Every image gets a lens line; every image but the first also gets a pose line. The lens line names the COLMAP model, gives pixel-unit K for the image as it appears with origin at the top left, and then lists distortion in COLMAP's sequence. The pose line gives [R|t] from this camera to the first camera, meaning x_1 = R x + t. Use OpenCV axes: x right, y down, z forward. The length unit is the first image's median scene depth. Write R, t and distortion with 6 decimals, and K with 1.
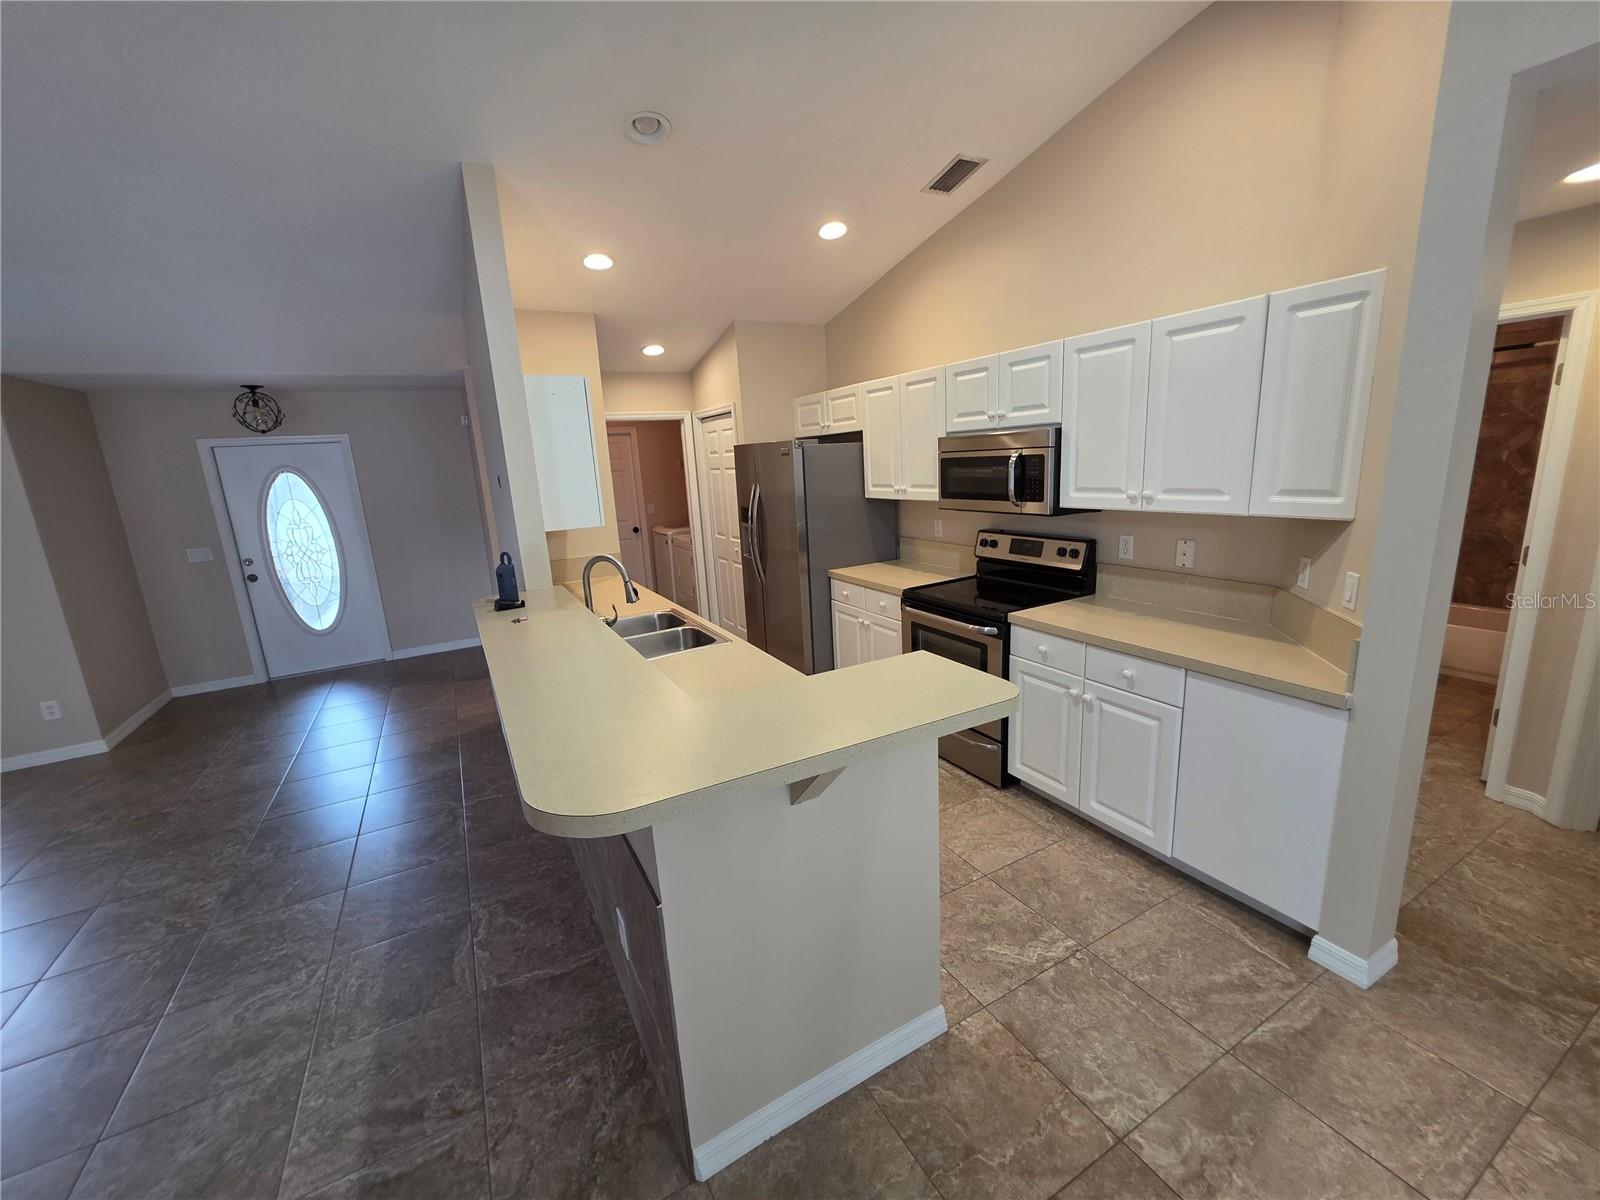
lens RADIAL K [[641.9, 0, 795.4], [0, 641.9, 595.7], [0, 0, 1]] dist [0.001363, -0.000210]
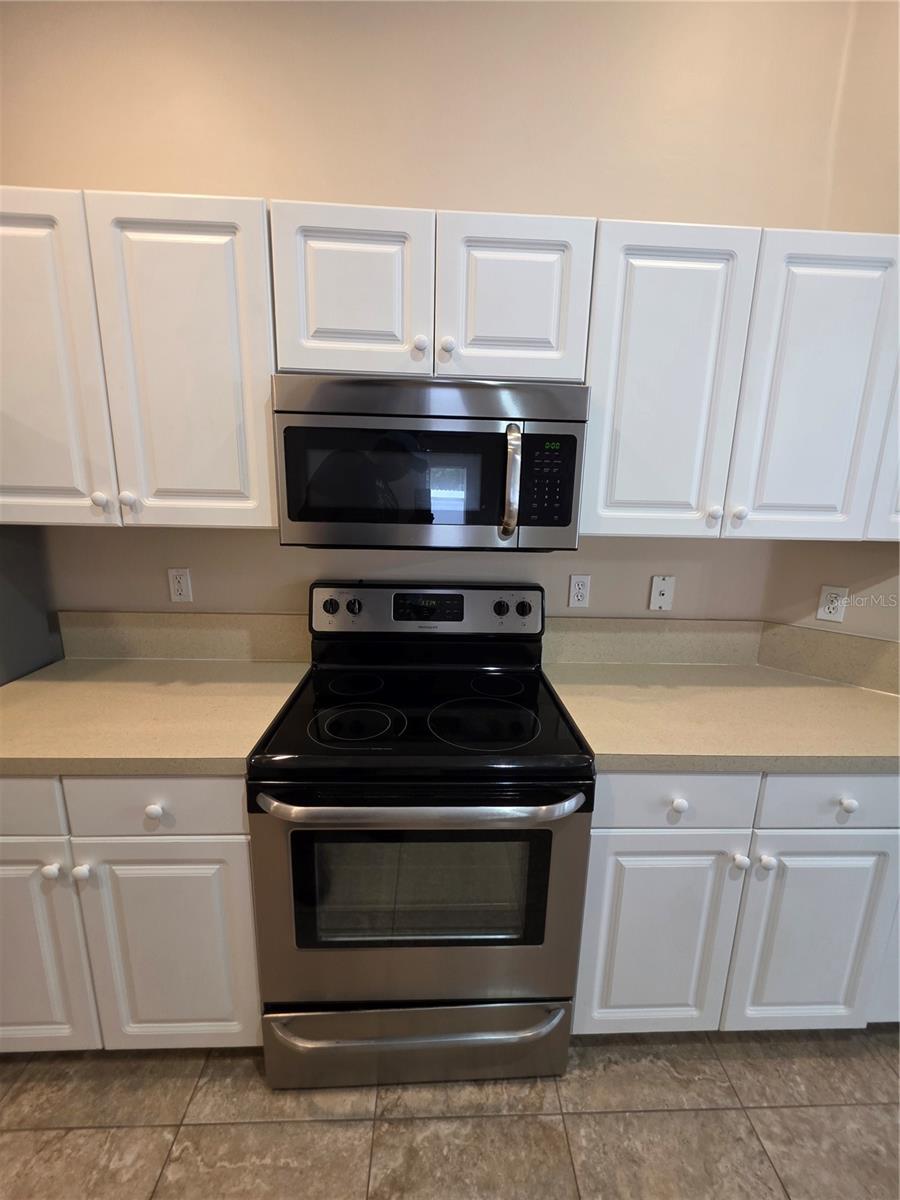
lens RADIAL K [[482.8, 0, 452.6], [0, 482.8, 596.8], [0, 0, 1]] dist [0.001263, 0.000043]
pose [[0.440884, -0.117940, 0.889782, -0.023338], [0.143259, 0.987867, 0.059957, -0.112596], [-0.886058, 0.101035, 0.452431, 0.815328]]
